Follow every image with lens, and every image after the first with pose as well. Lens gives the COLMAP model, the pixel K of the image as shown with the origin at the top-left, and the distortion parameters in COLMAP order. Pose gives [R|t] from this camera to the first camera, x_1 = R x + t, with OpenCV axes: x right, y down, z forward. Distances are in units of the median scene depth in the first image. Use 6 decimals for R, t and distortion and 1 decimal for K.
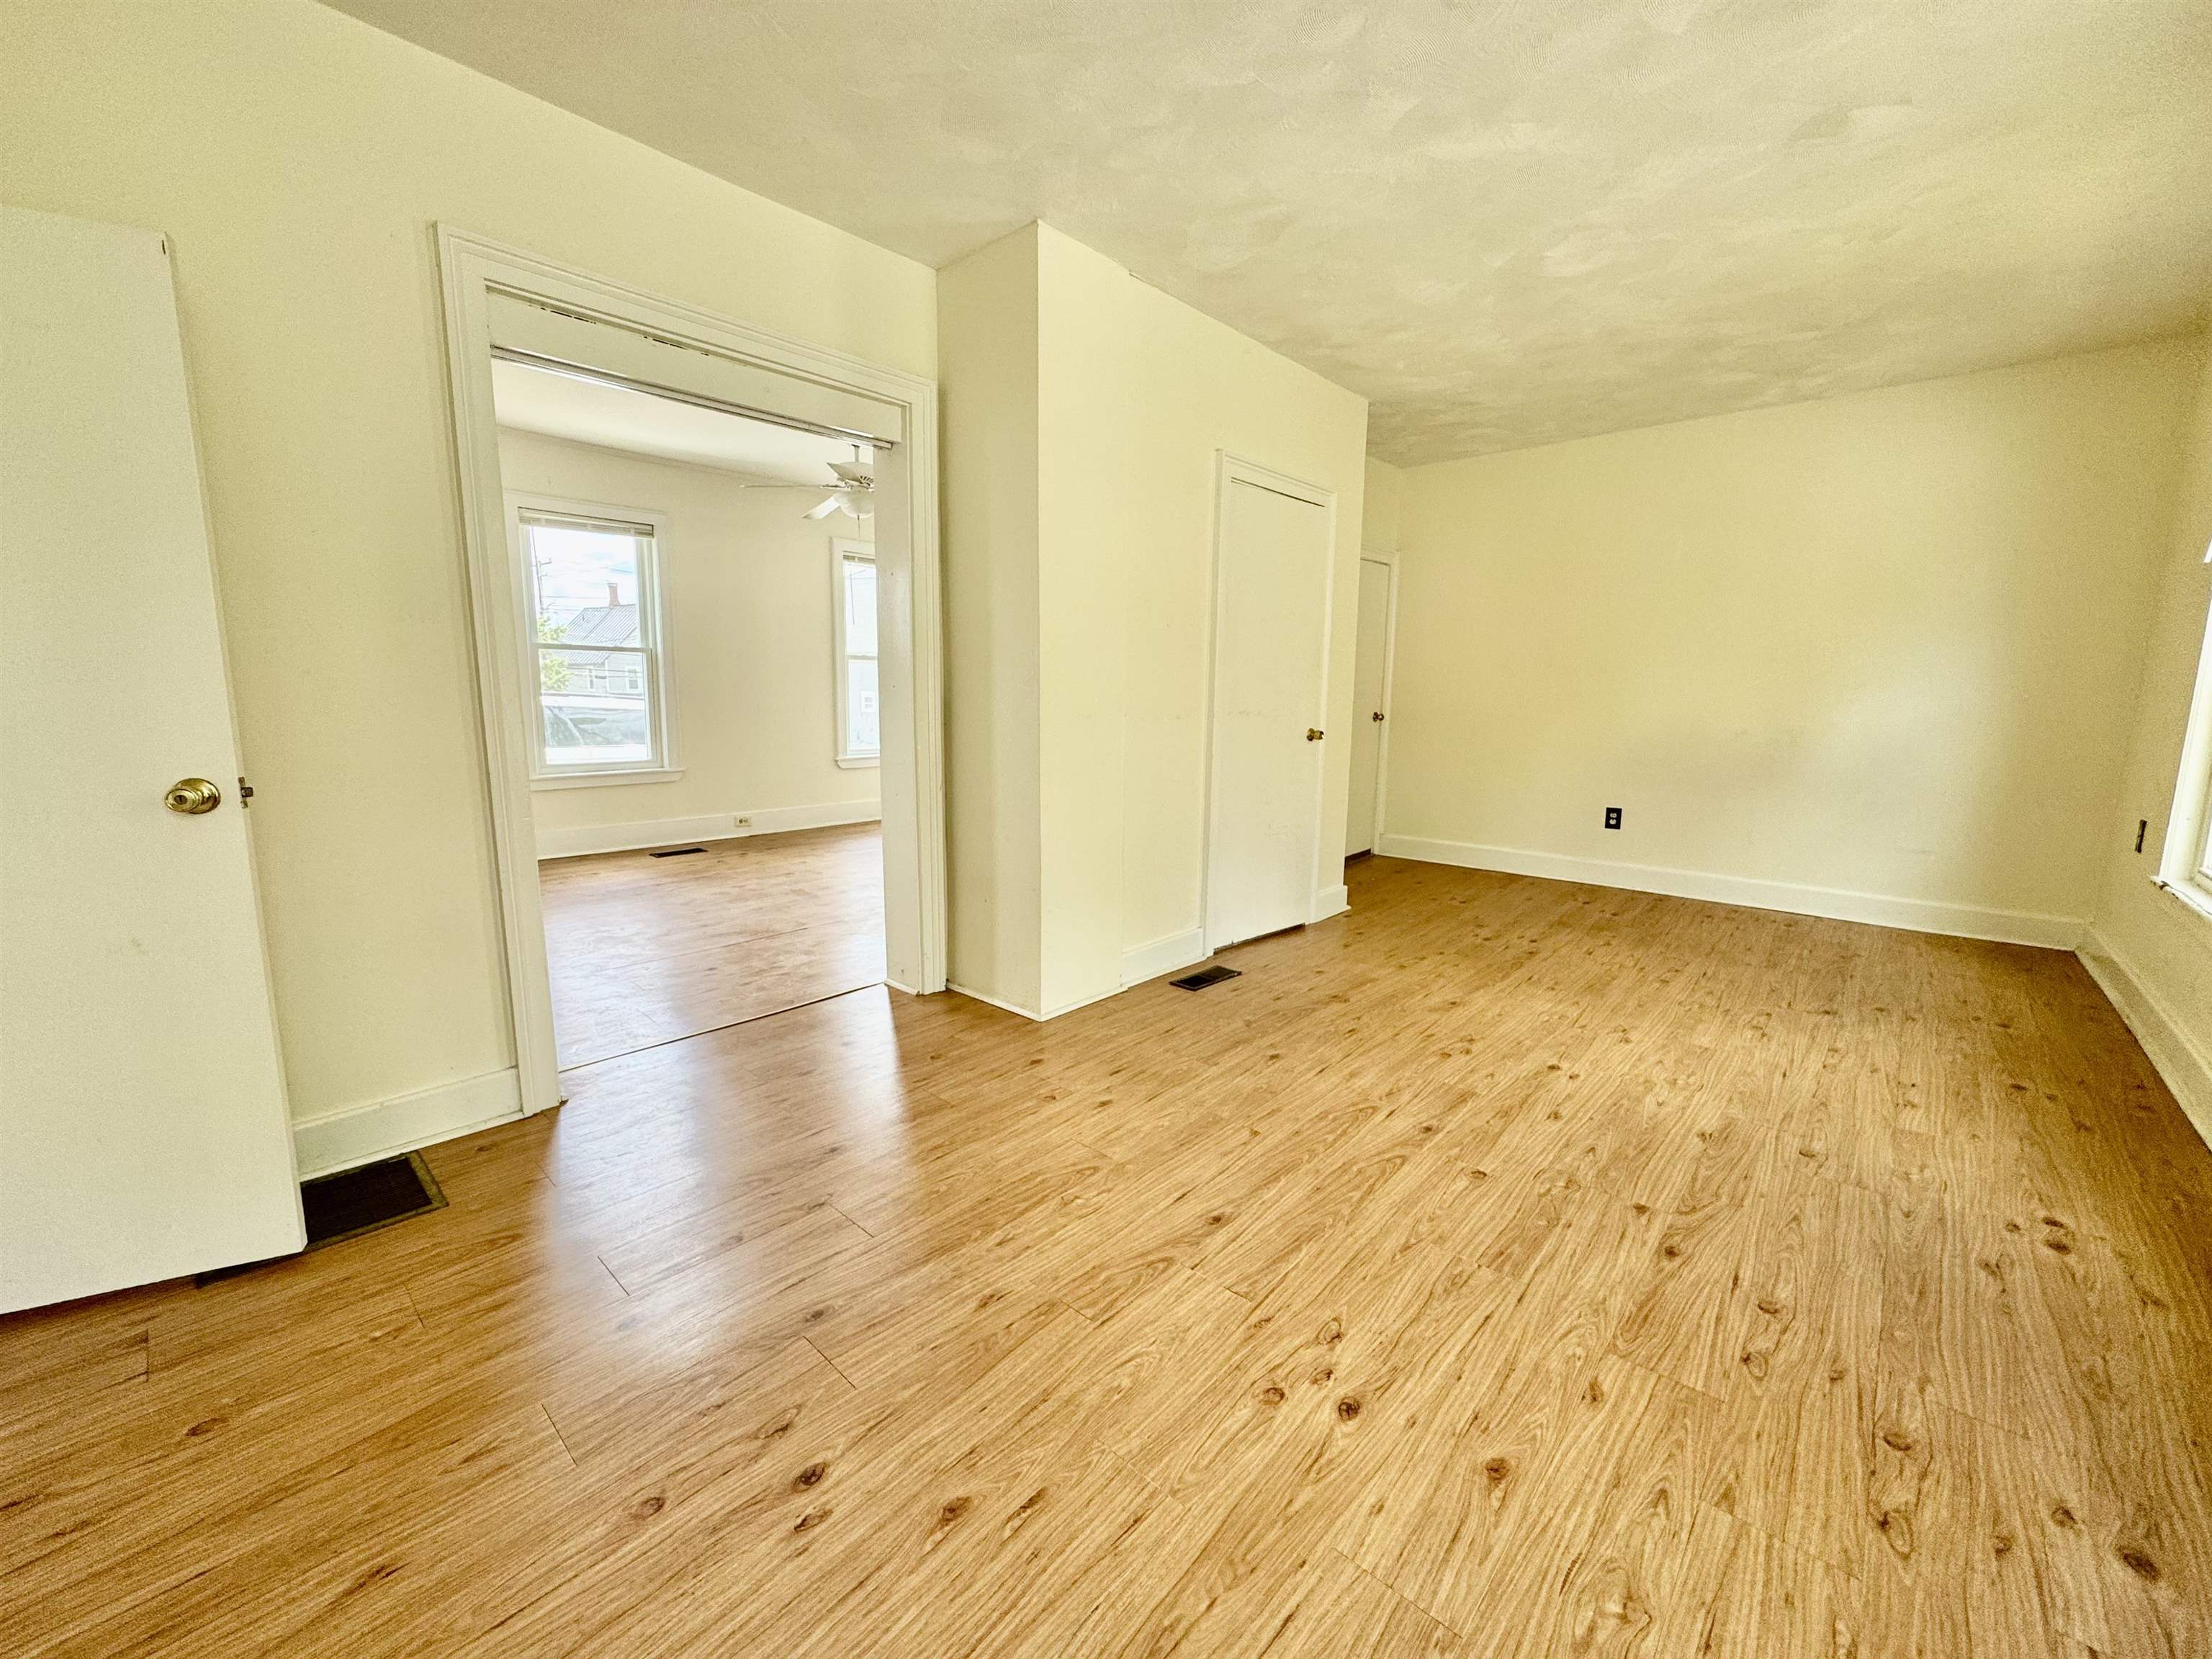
lens RADIAL K [[884.9, 0, 1106.5], [0, 884.9, 824.4], [0, 0, 1]] dist [-0.001097, -0.000224]
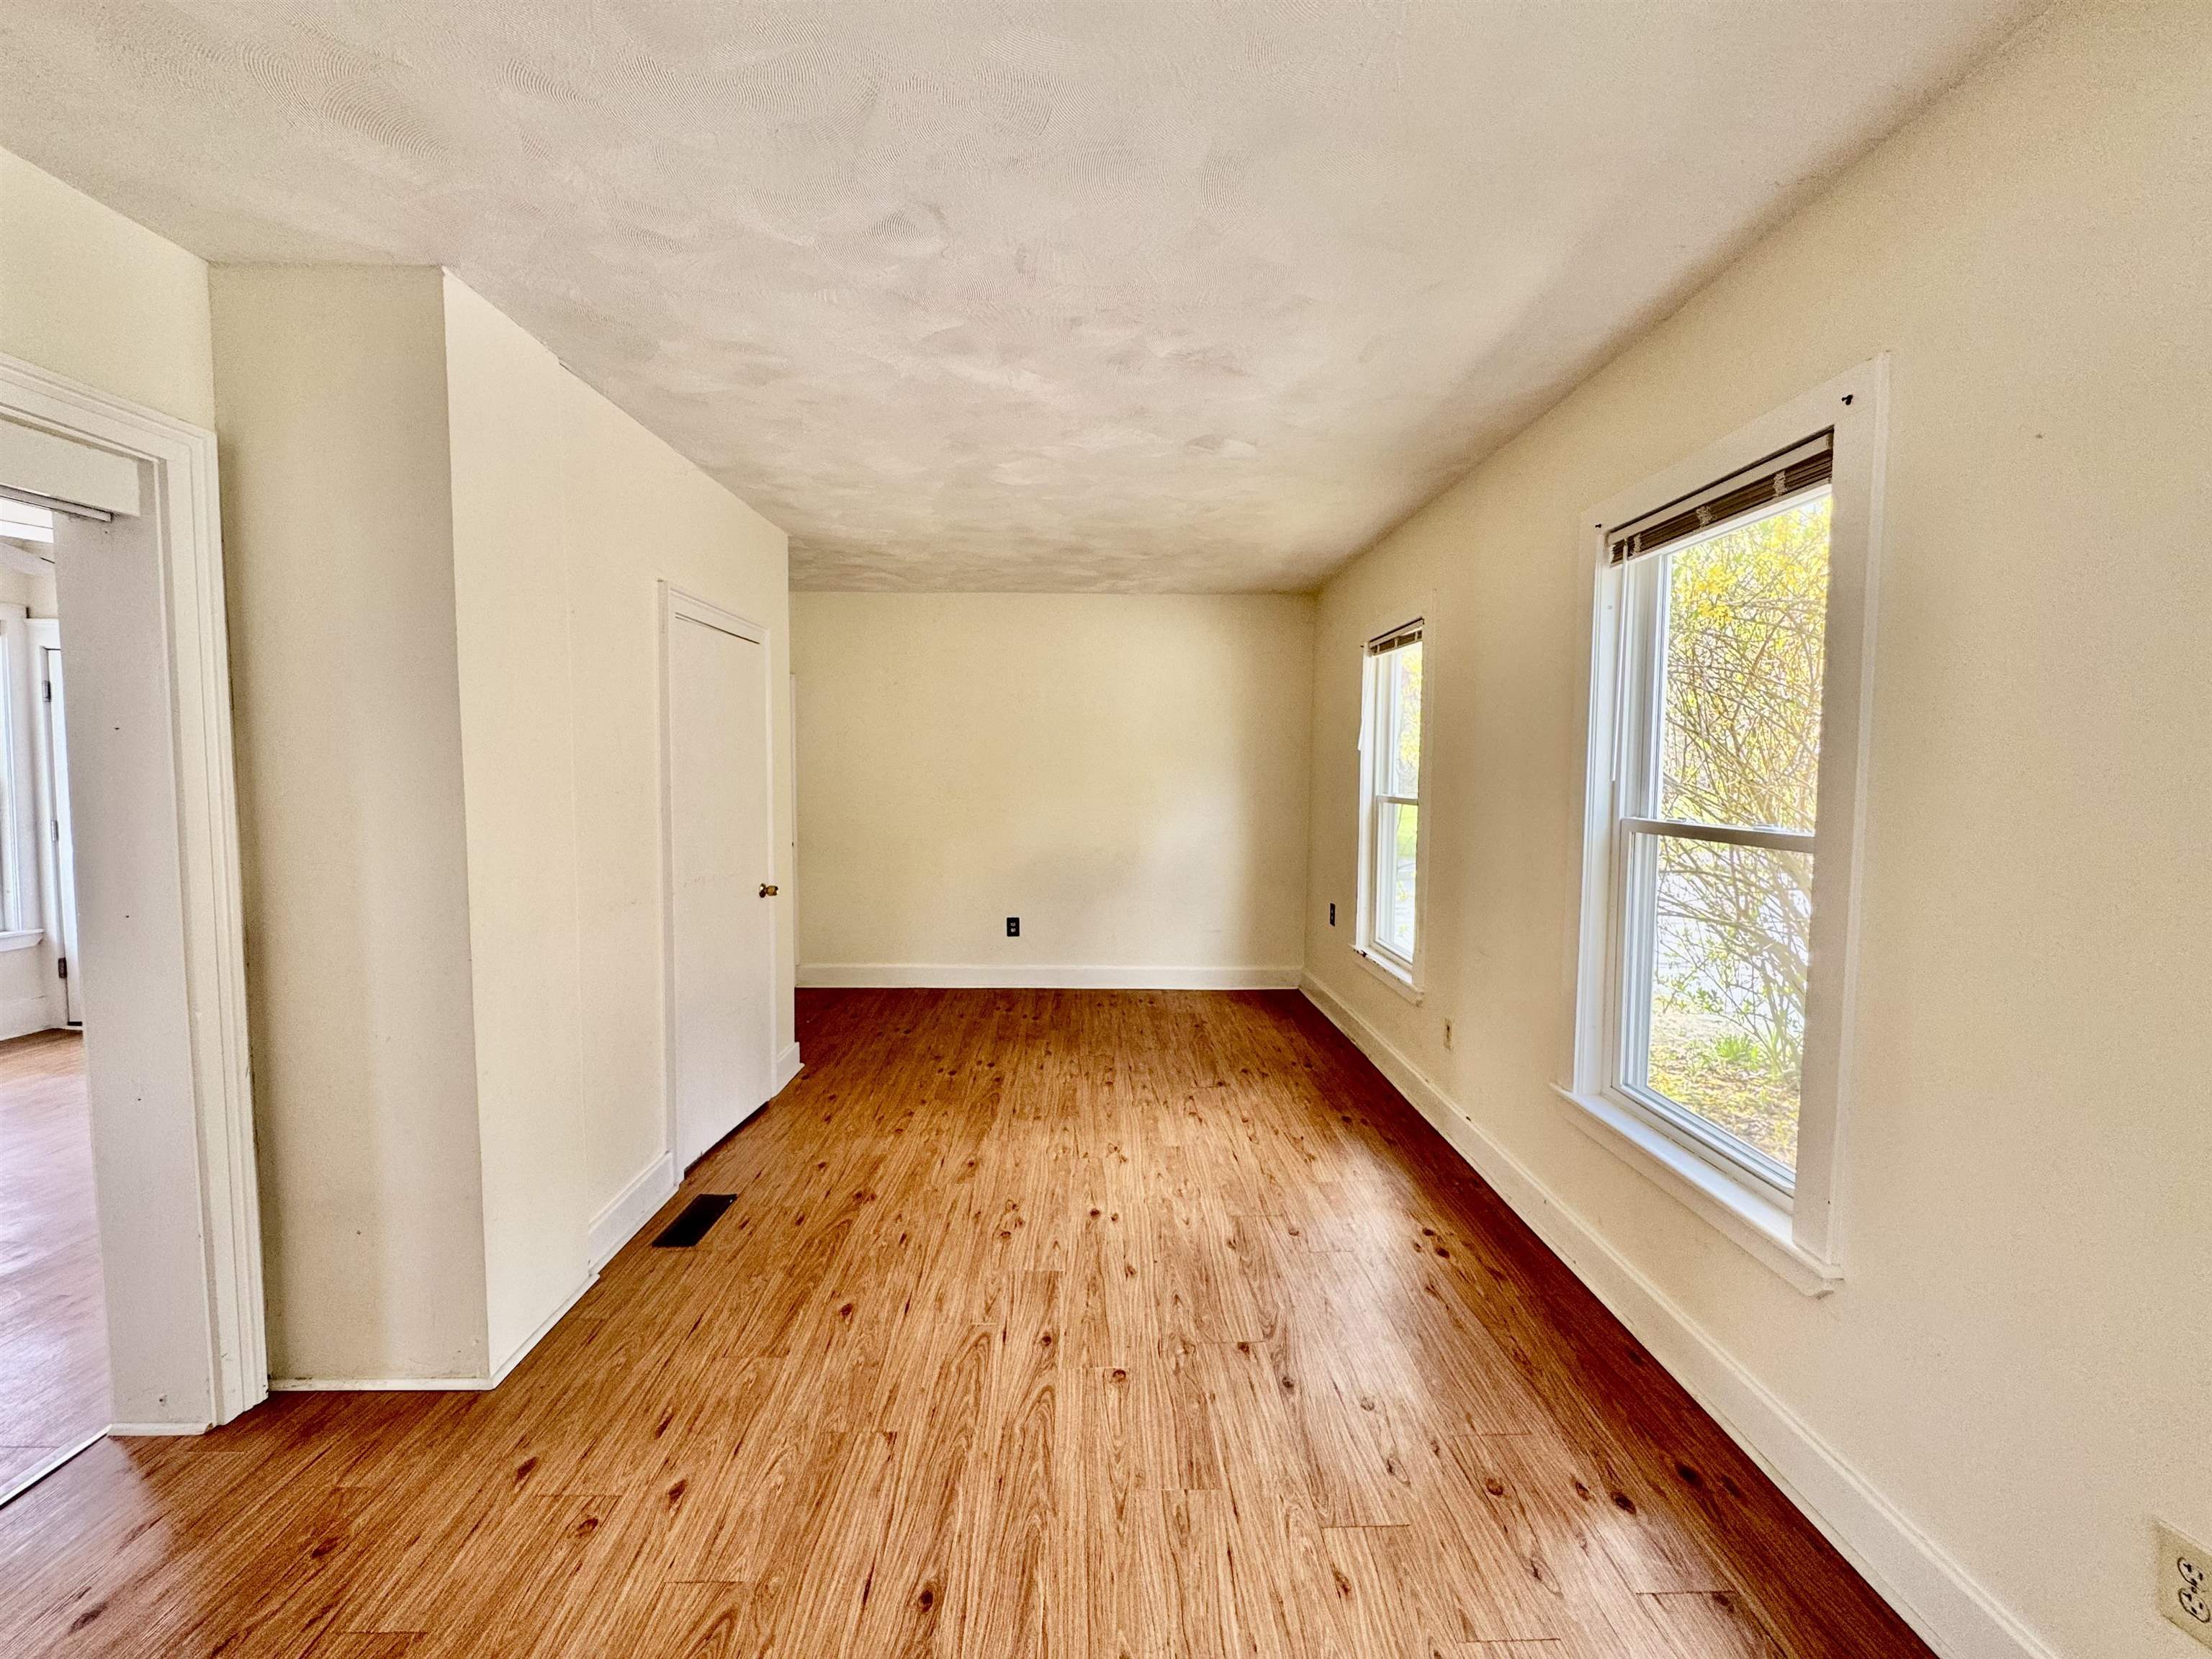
lens RADIAL K [[884.9, 0, 1106.5], [0, 884.9, 824.4], [0, 0, 1]] dist [-0.001097, -0.000224]
pose [[0.728033, -0.048993, 0.683789, -0.179333], [0.103097, 0.993924, -0.038554, -0.138436], [-0.677745, 0.098565, 0.728661, 0.144442]]
